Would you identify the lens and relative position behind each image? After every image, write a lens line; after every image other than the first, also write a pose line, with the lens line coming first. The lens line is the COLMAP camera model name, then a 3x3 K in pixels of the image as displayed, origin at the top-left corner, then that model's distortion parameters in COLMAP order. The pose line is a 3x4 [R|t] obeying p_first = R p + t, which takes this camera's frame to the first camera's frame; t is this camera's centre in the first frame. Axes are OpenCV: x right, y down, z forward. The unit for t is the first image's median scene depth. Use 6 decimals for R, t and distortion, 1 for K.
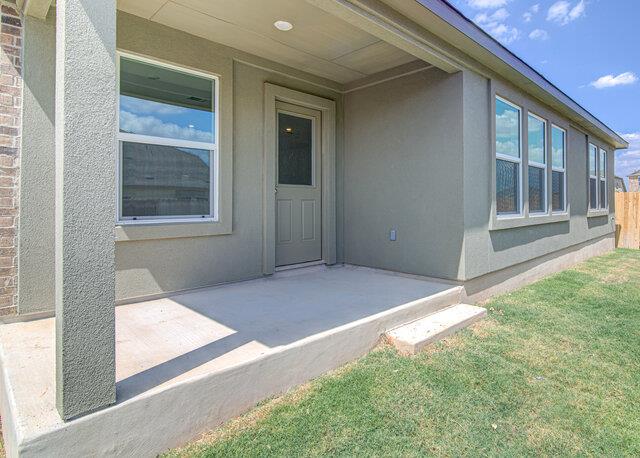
lens RADIAL K [[287.1, 0, 320.5], [0, 287.1, 198.6], [0, 0, 1]] dist [0.000608, 0.000693]
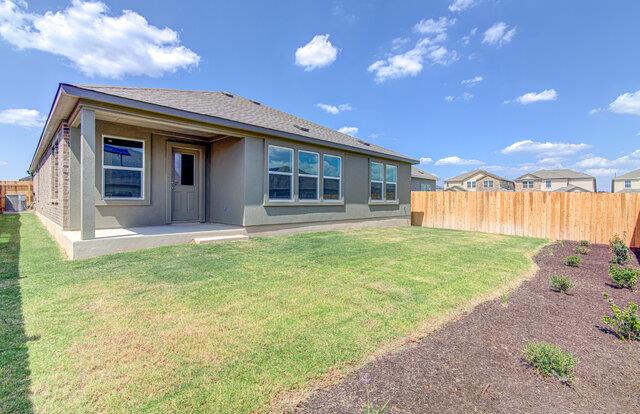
lens RADIAL K [[297.6, 0, 320.0], [0, 297.6, 207.0], [0, 0, 1]] dist [-0.001845, -0.000081]
pose [[0.999001, 0.011722, -0.043114, 0.987979], [-0.010534, 0.999562, 0.027665, 0.043601], [0.043420, -0.027183, 0.998687, -1.158595]]
